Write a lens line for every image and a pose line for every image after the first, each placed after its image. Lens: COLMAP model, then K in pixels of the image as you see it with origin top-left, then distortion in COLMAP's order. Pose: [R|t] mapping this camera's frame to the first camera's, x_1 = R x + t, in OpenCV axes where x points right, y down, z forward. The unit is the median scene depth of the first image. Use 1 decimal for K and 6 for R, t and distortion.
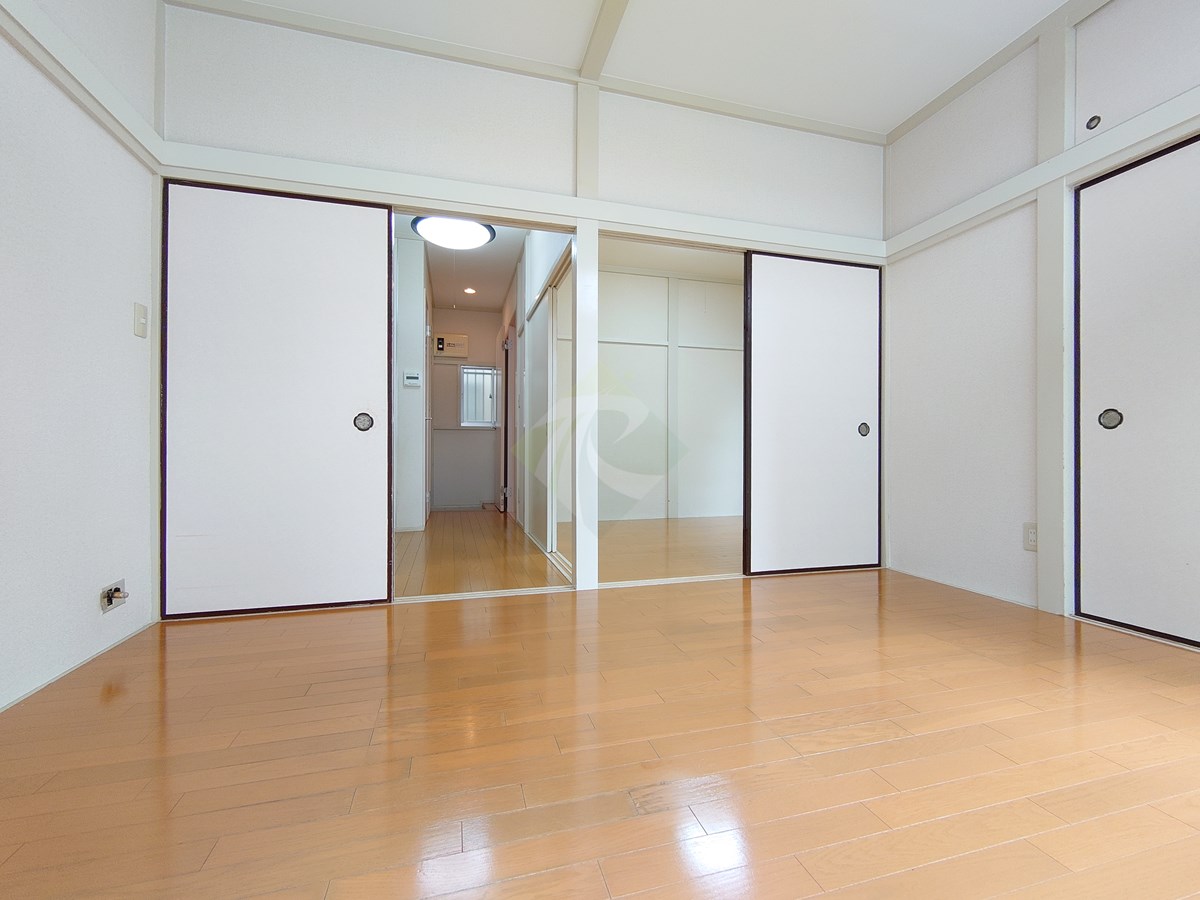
lens RADIAL K [[515.3, 0, 598.6], [0, 515.3, 448.3], [0, 0, 1]] dist [0.001199, -0.000495]
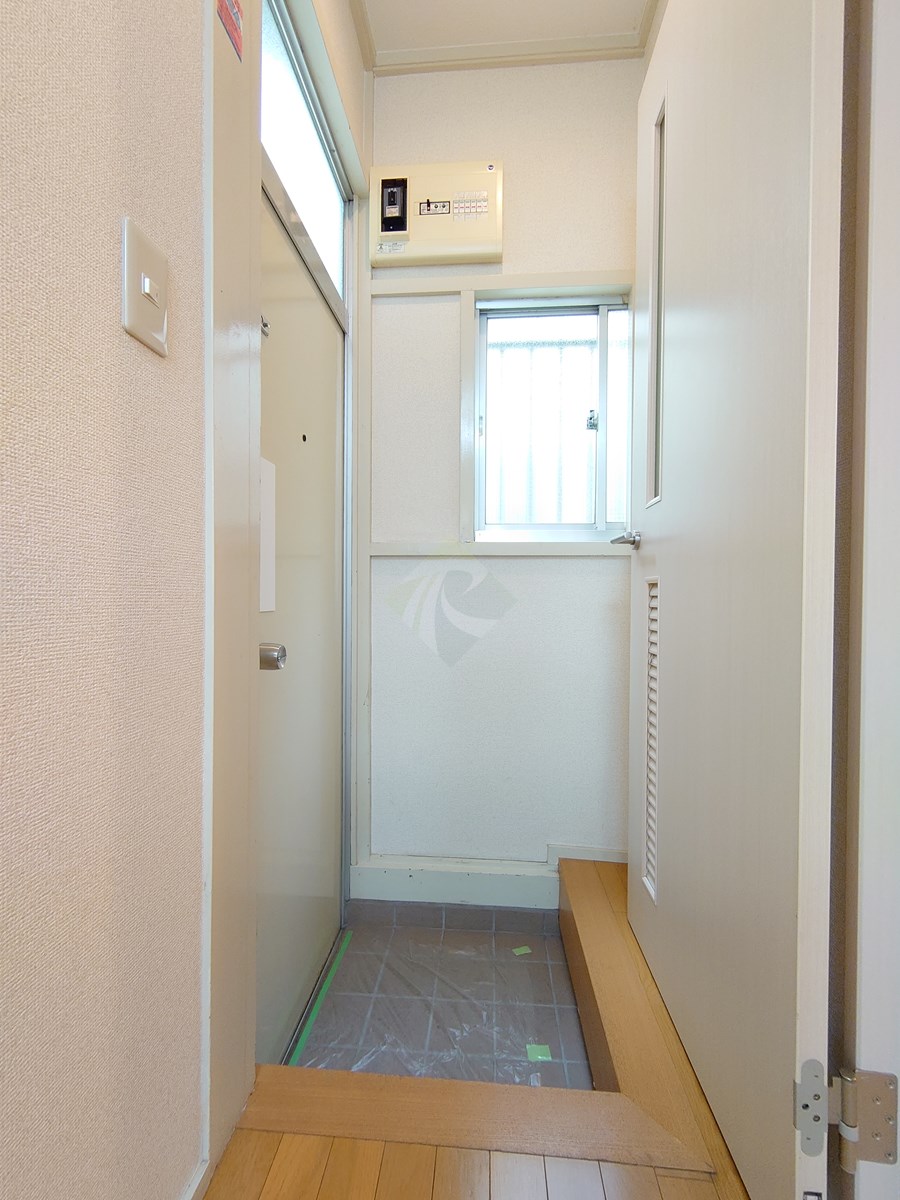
lens RADIAL K [[515.3, 0, 449.5], [0, 515.3, 598.9], [0, 0, 1]] dist [0.001199, -0.000495]
pose [[0.935549, 0.008013, -0.353107, -0.192521], [-0.006645, 0.999965, 0.005087, -0.015329], [0.353135, -0.002413, 0.935569, 0.773470]]
